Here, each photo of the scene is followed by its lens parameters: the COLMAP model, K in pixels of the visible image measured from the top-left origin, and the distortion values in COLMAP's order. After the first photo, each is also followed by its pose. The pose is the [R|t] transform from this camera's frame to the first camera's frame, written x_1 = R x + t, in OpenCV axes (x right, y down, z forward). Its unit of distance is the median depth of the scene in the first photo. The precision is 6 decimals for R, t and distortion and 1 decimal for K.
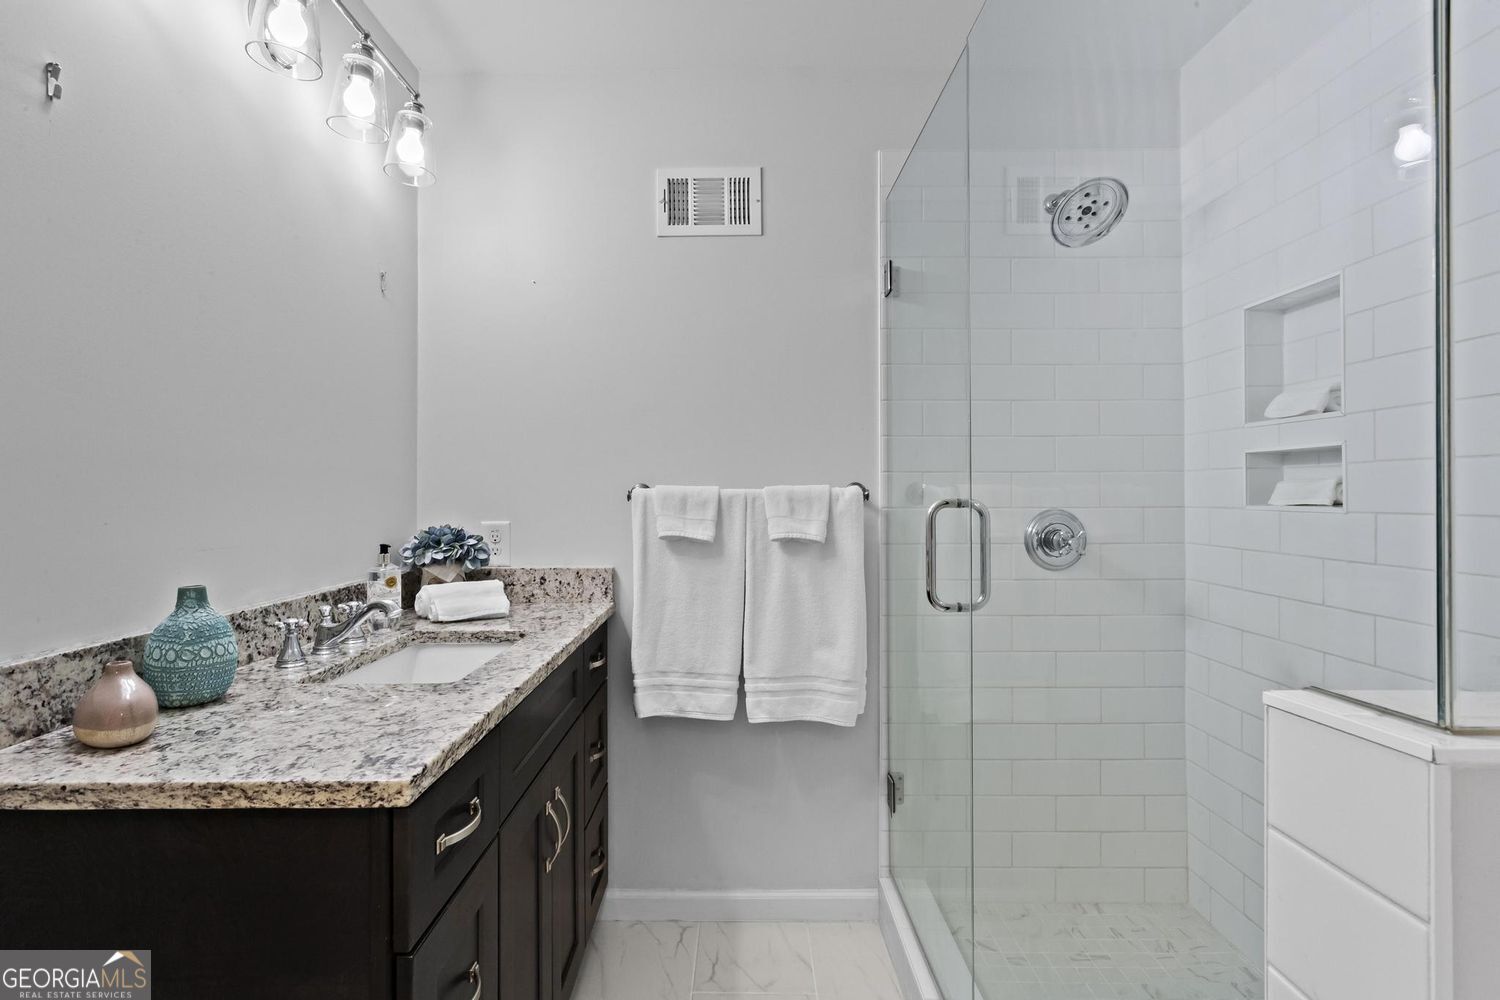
lens RADIAL K [[724.2, 0, 739.0], [0, 724.2, 496.8], [0, 0, 1]] dist [-0.001684, 0.002189]
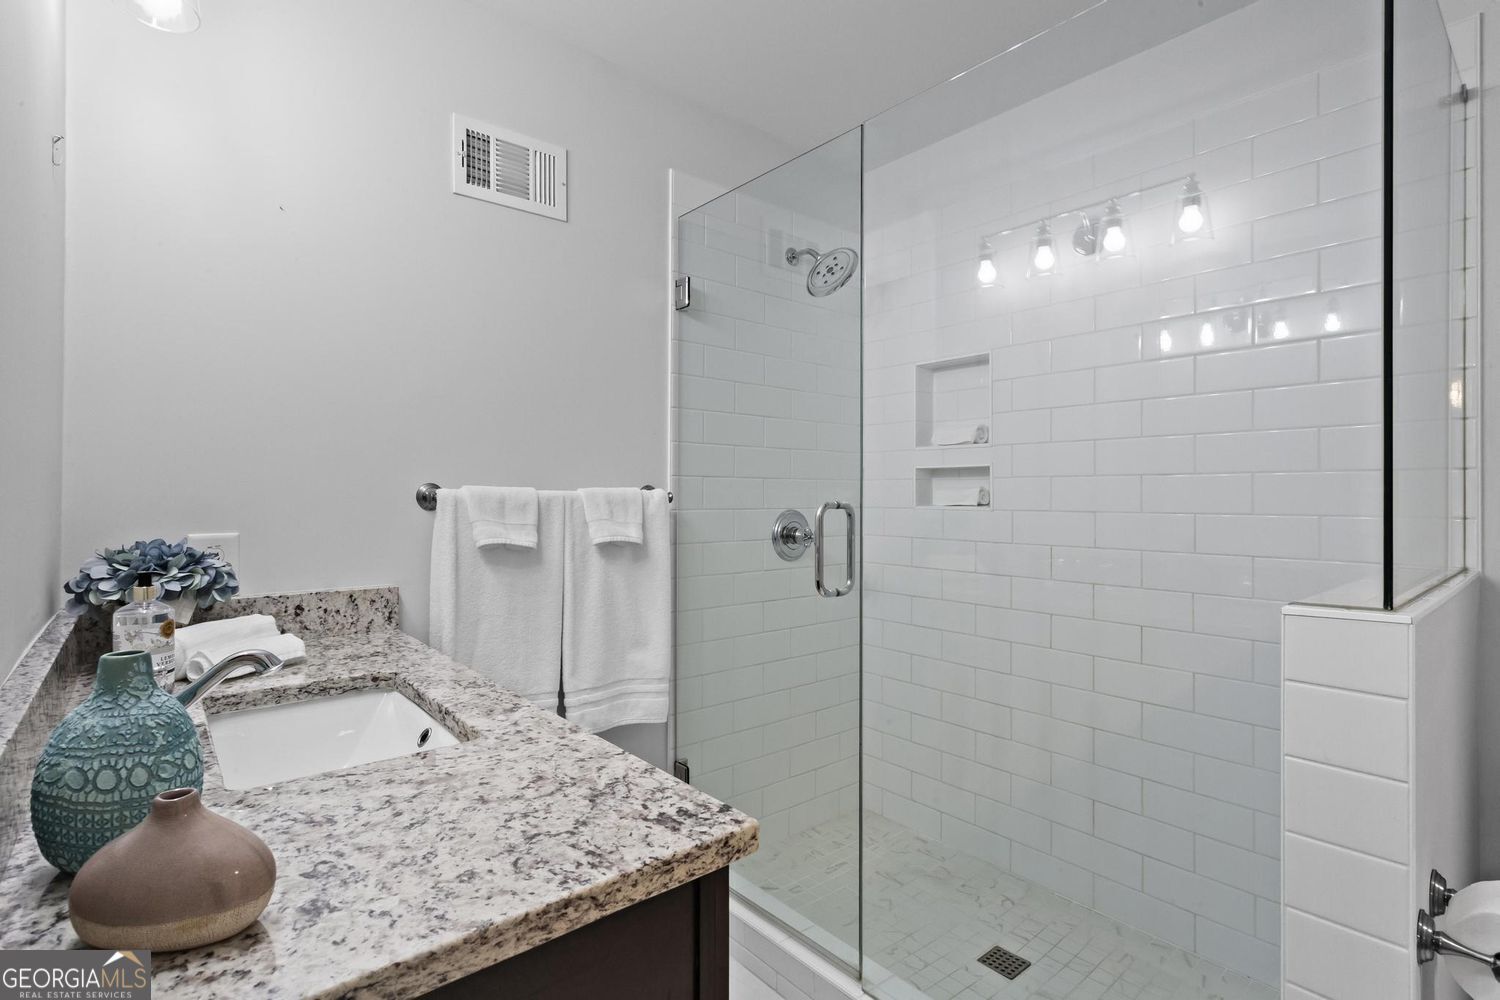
lens RADIAL K [[724.2, 0, 742.4], [0, 724.2, 500.6], [0, 0, 1]] dist [-0.001684, 0.002189]
pose [[0.763770, 0.000519, 0.645488, -0.439794], [-0.001642, 0.999998, 0.001140, 0.000227], [-0.645486, -0.001931, 0.763769, 0.143628]]
